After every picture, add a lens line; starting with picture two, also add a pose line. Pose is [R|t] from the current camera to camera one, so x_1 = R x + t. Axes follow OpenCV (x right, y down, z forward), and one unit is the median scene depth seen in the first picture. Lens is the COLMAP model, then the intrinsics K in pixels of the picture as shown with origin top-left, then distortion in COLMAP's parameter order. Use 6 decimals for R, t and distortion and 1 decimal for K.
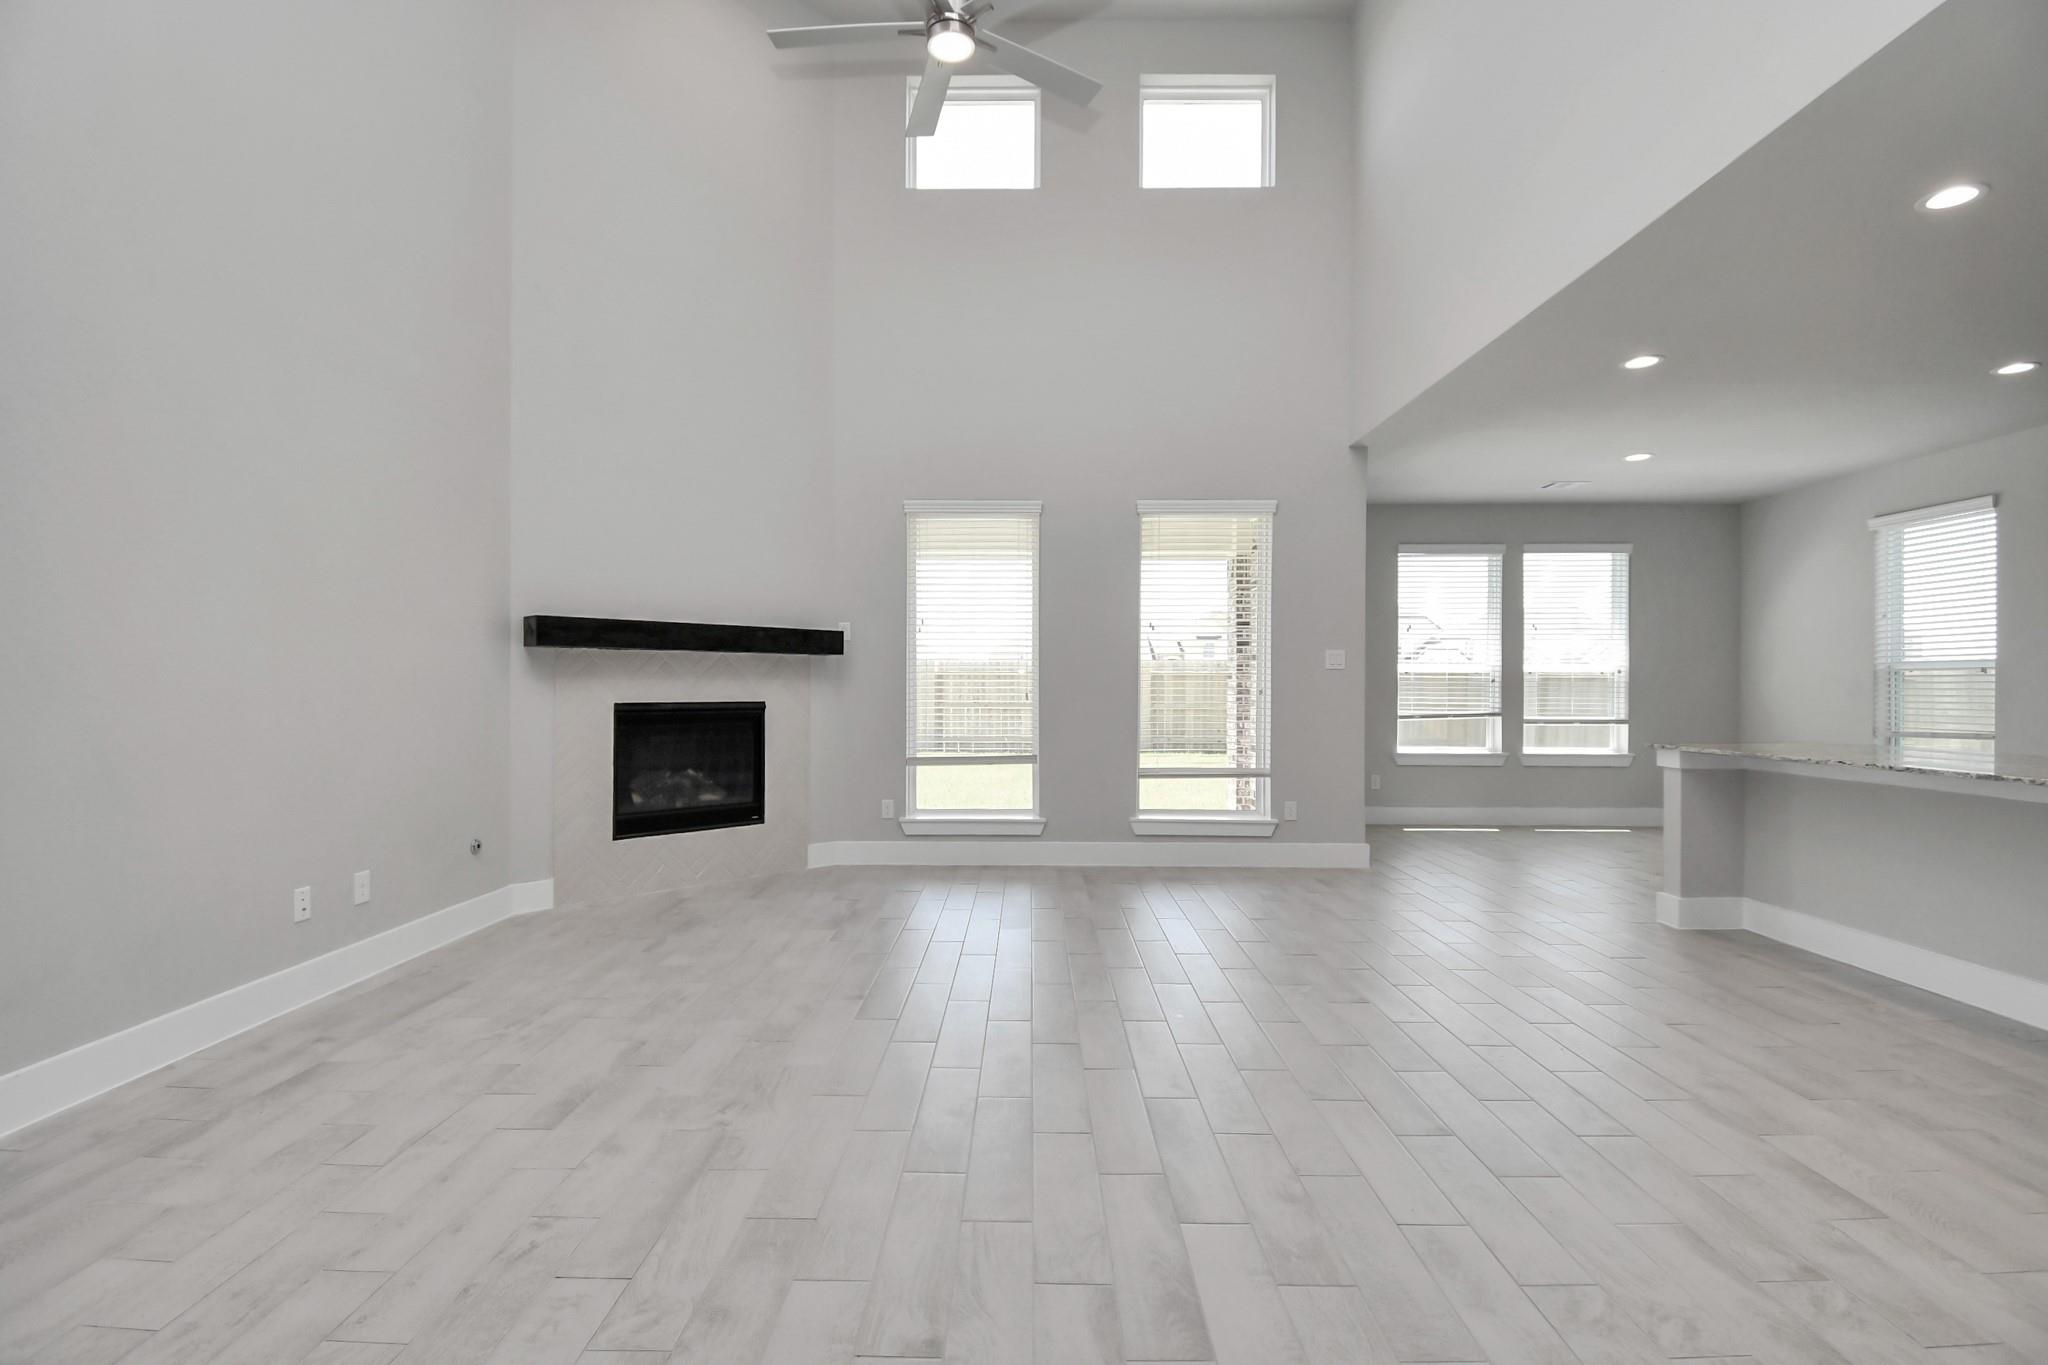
lens RADIAL K [[942.2, 0, 1002.5], [0, 942.2, 676.1], [0, 0, 1]] dist [0.021136, -0.017926]
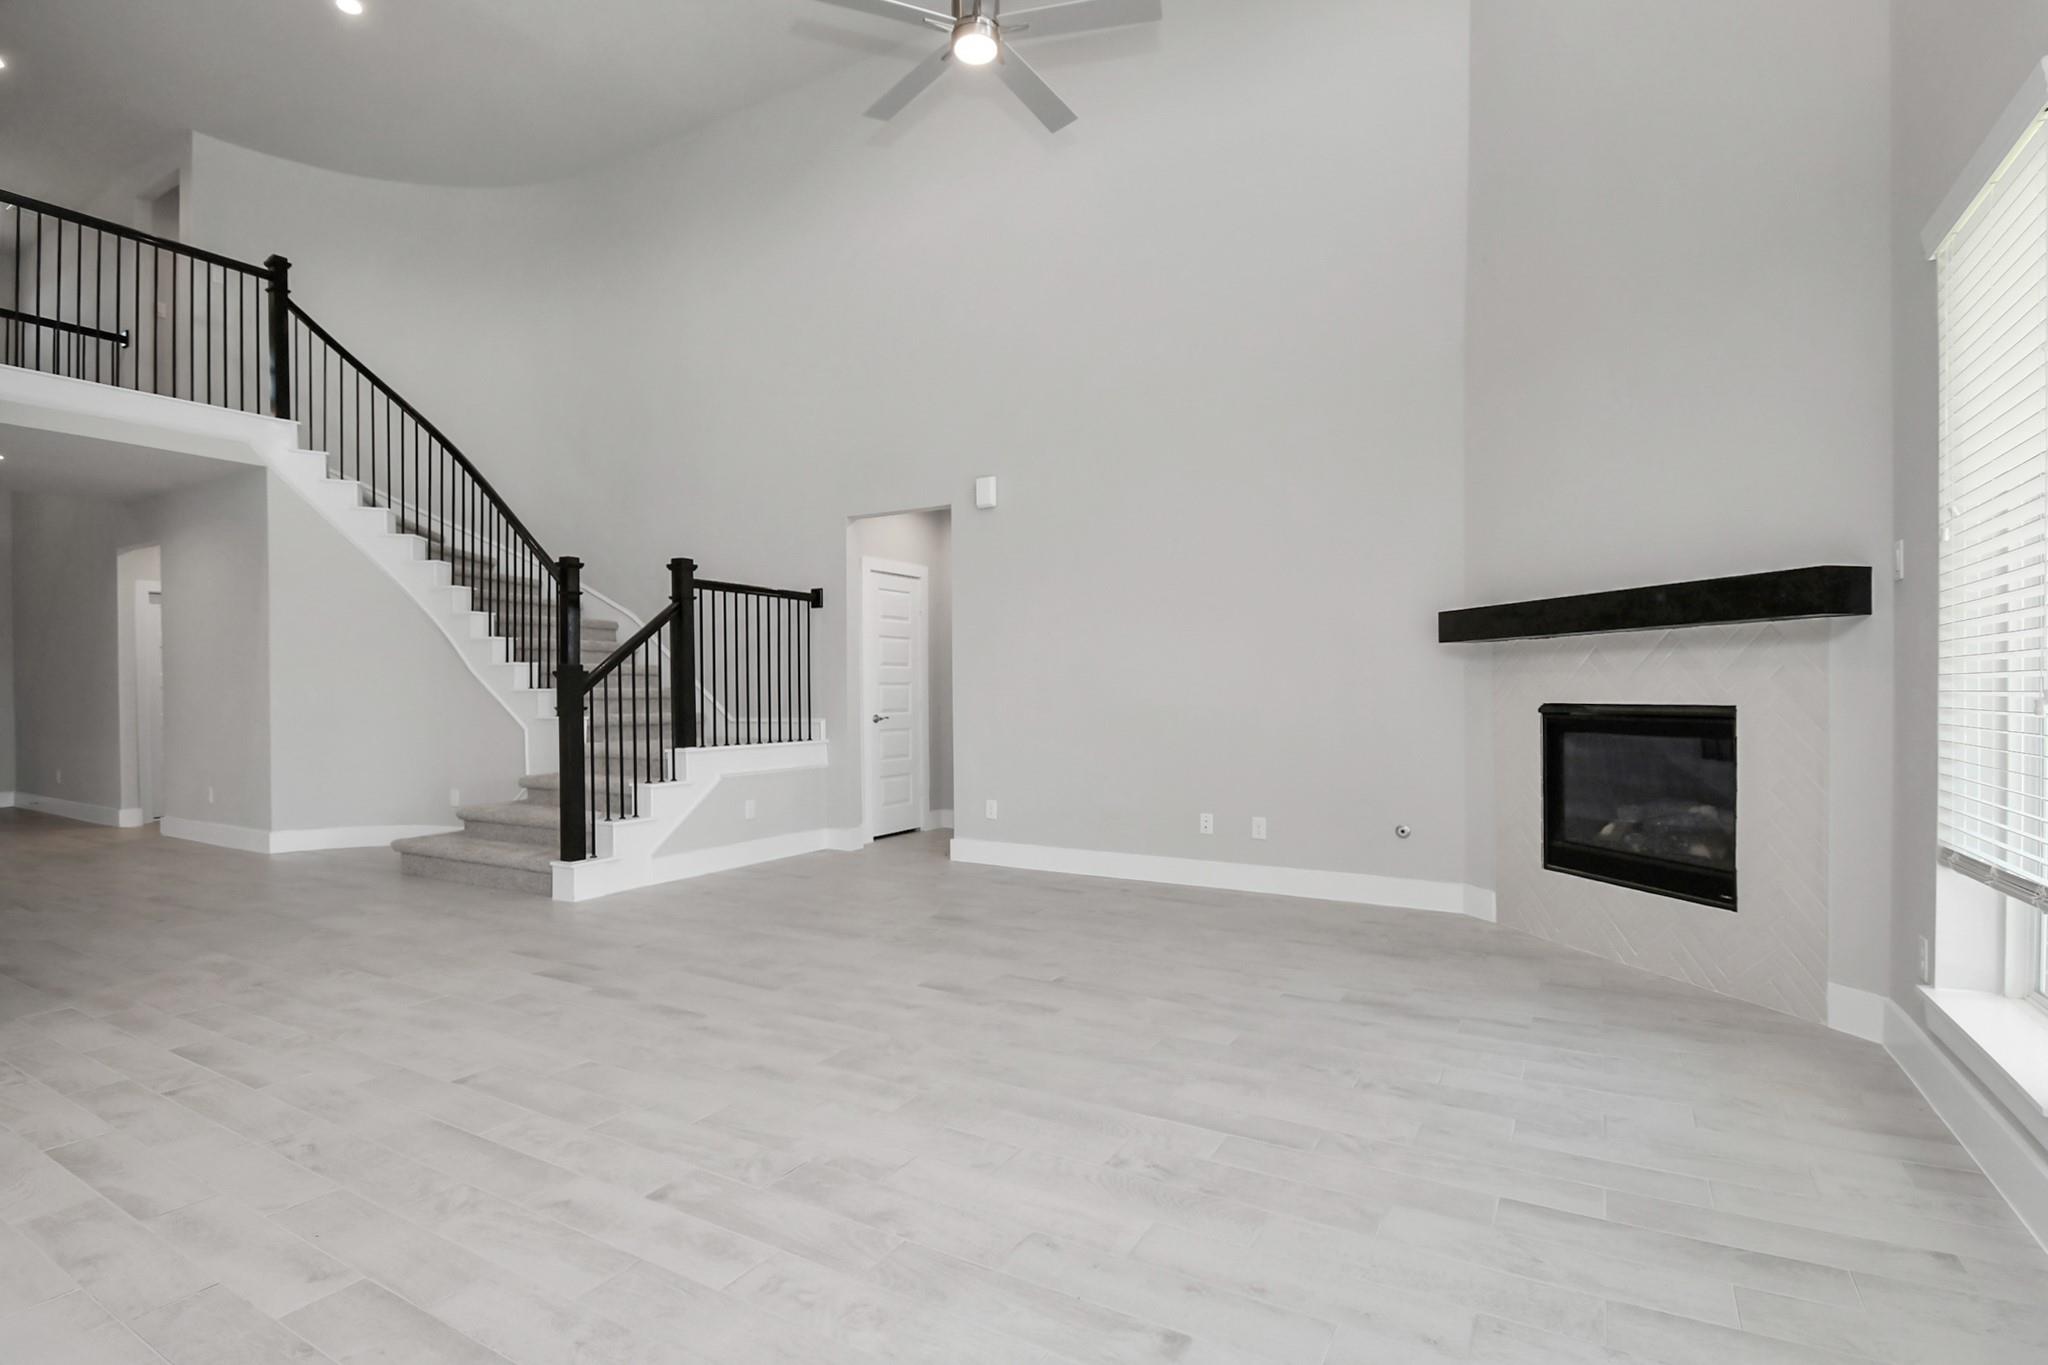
lens RADIAL K [[942.2, 0, 1018.1], [0, 942.2, 705.7], [0, 0, 1]] dist [0.021136, -0.017926]
pose [[-0.479811, 0.009551, -0.877320, 0.429101], [0.012220, 0.999917, 0.004202, 0.018008], [0.877287, -0.008705, -0.479887, 0.805556]]
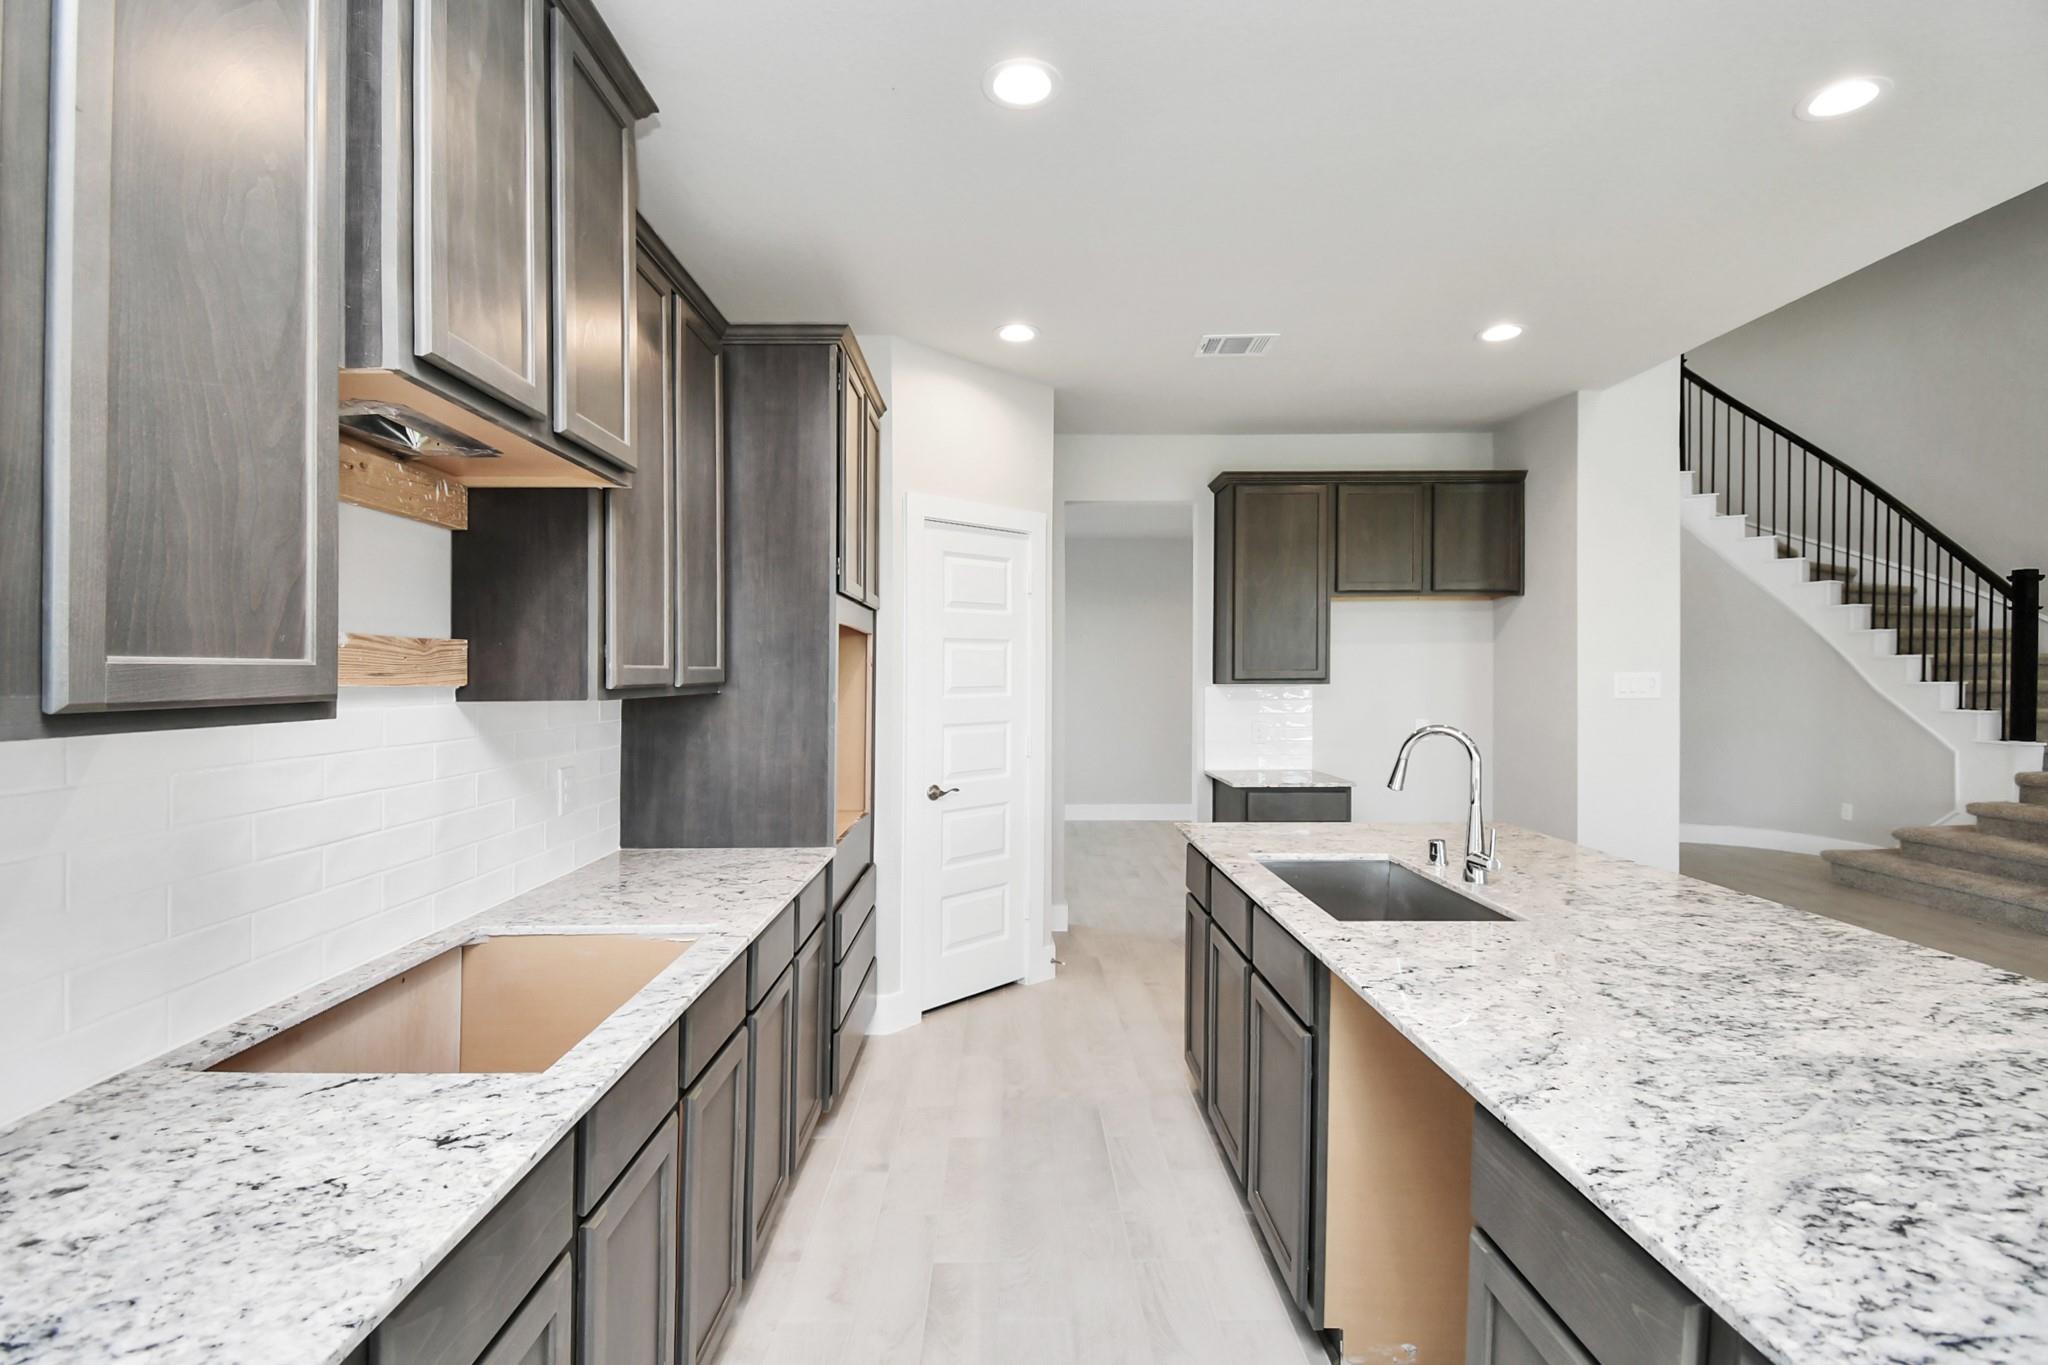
lens RADIAL K [[942.2, 0, 1026.2], [0, 942.2, 679.0], [0, 0, 1]] dist [0.021136, -0.017926]
pose [[-0.999263, -0.008267, -0.037488, 0.764264], [-0.008285, 0.999966, 0.000326, -0.025729], [0.037484, 0.000636, -0.999297, 0.788480]]
